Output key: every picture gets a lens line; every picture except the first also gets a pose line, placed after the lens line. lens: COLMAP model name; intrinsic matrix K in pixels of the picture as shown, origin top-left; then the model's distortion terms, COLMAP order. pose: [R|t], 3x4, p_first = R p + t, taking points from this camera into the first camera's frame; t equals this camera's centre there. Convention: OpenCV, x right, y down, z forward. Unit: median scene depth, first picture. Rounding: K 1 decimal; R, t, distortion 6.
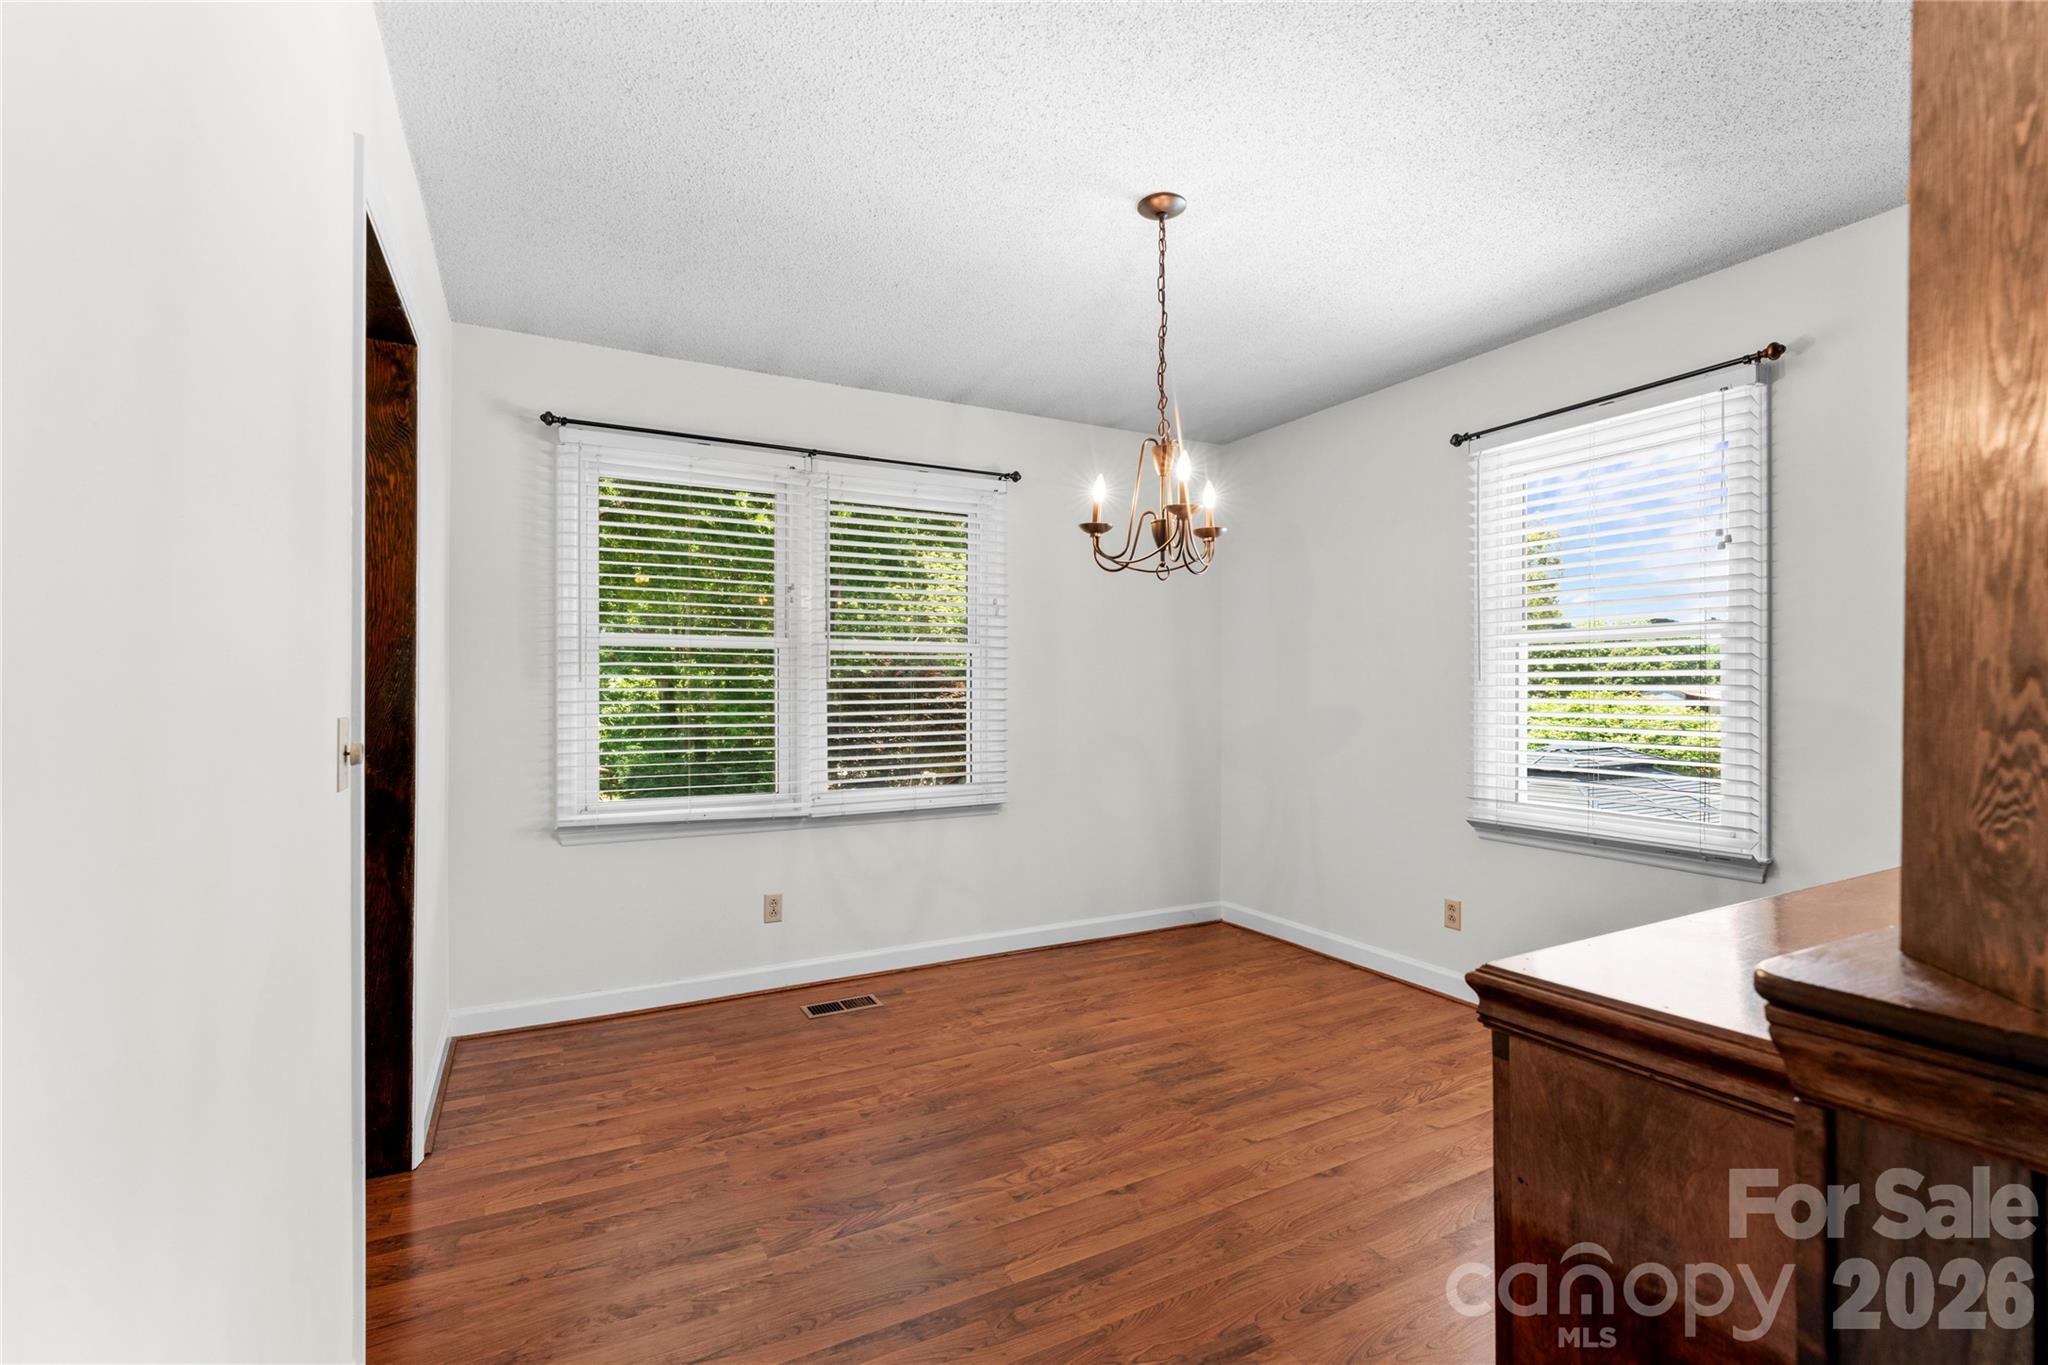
lens RADIAL K [[907.3, 0, 1027.3], [0, 907.3, 701.4], [0, 0, 1]] dist [0.001030, 0.000067]
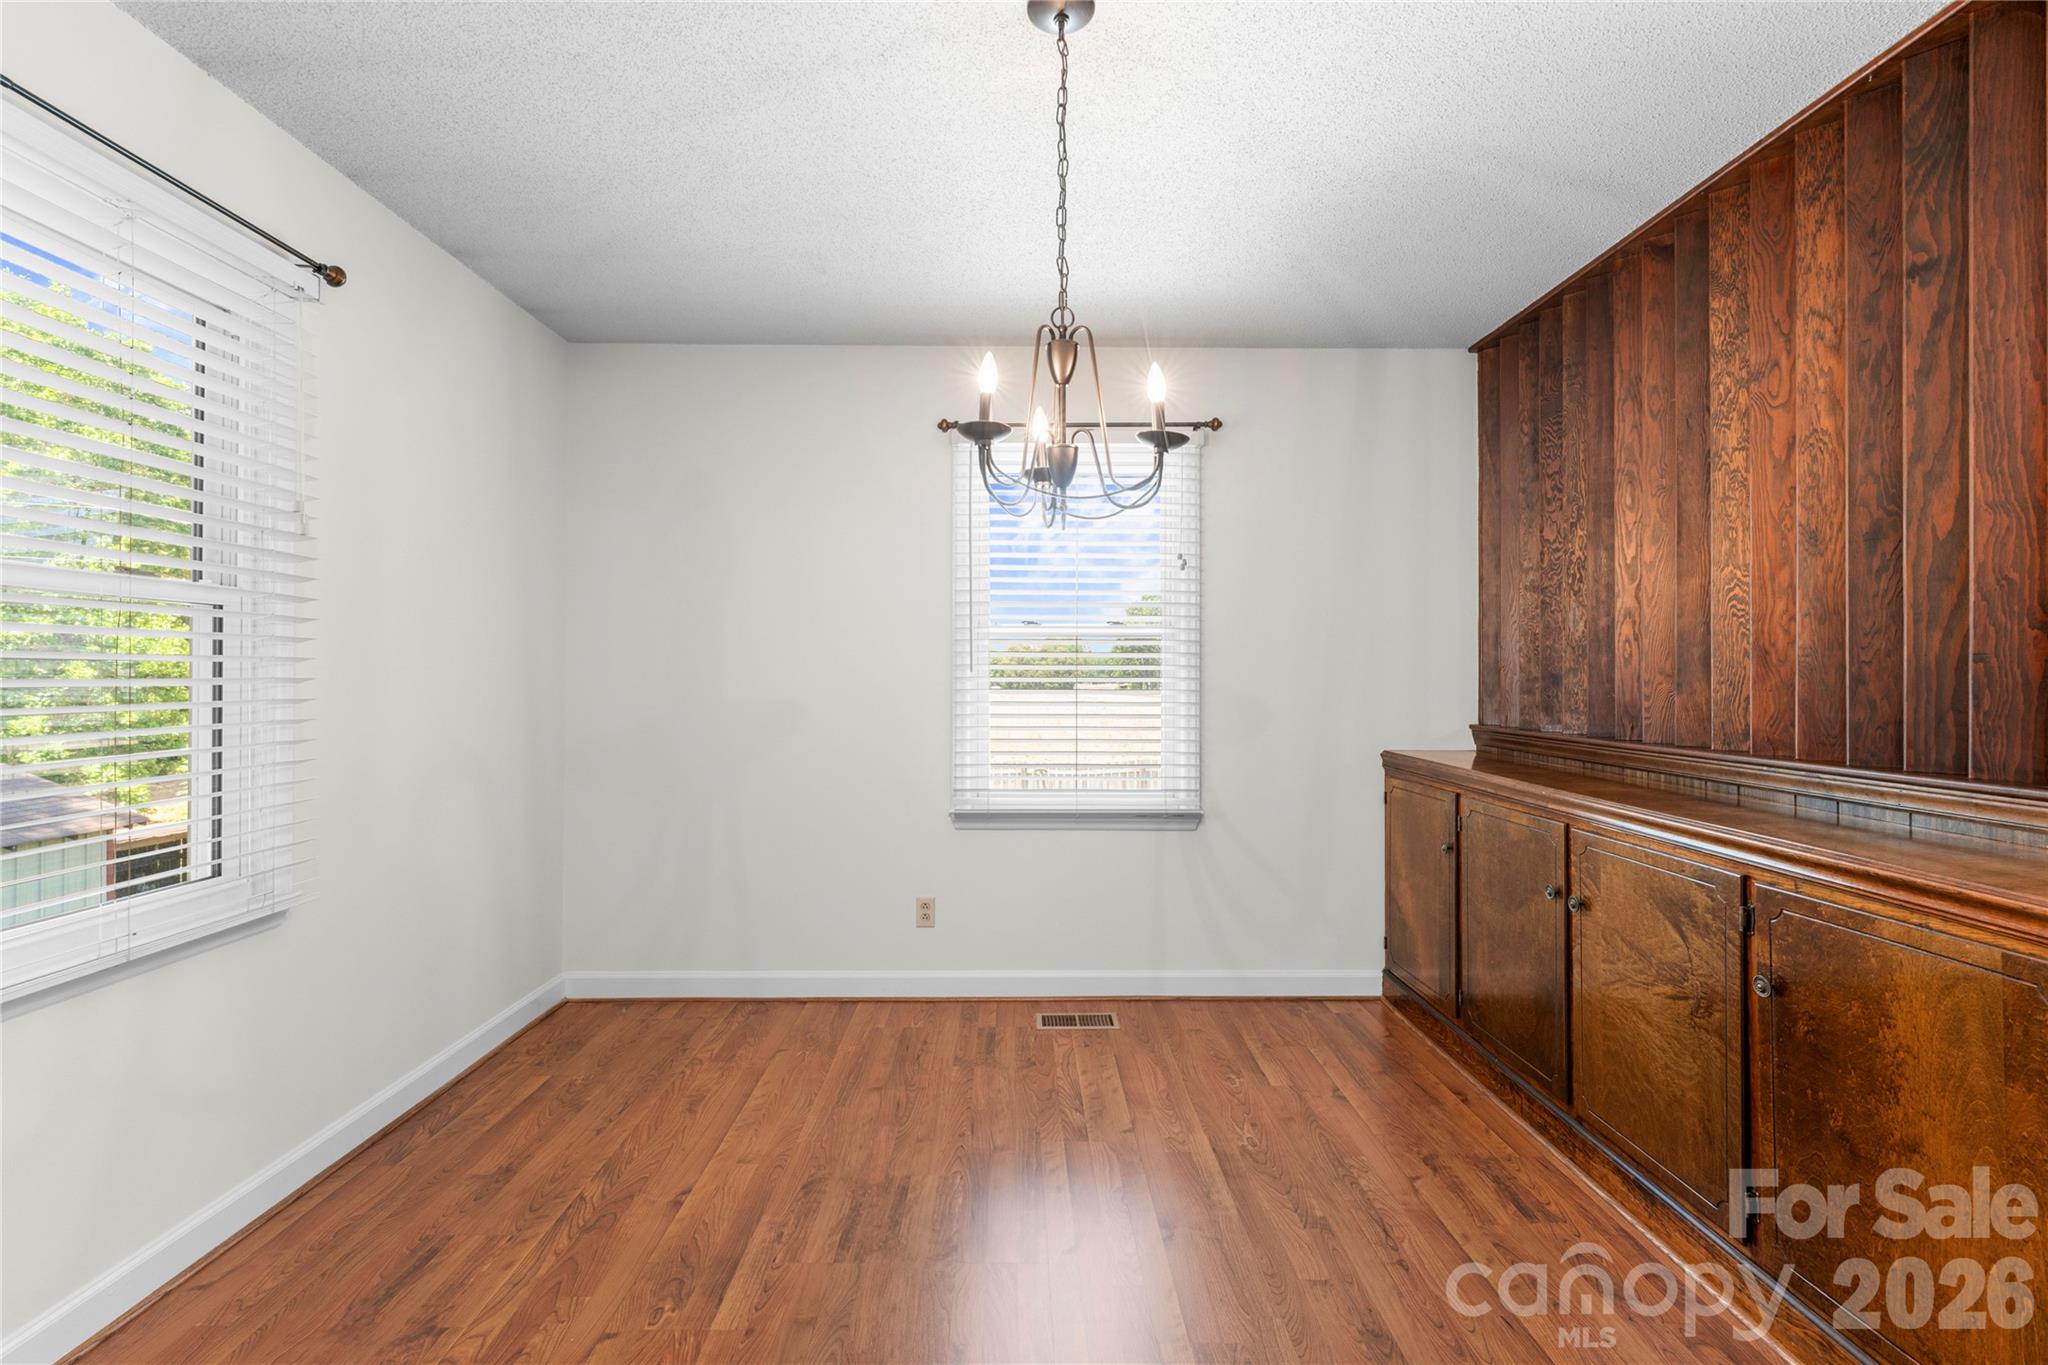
lens RADIAL K [[881.5, 0, 1024.0], [0, 881.5, 682.5], [0, 0, 1]] dist [-0.001246, -0.000581]
pose [[0.470152, -0.001892, 0.882583, -0.312742], [0.010455, 0.999939, -0.003425, -0.006778], [-0.882523, 0.010837, 0.470144, 0.463423]]
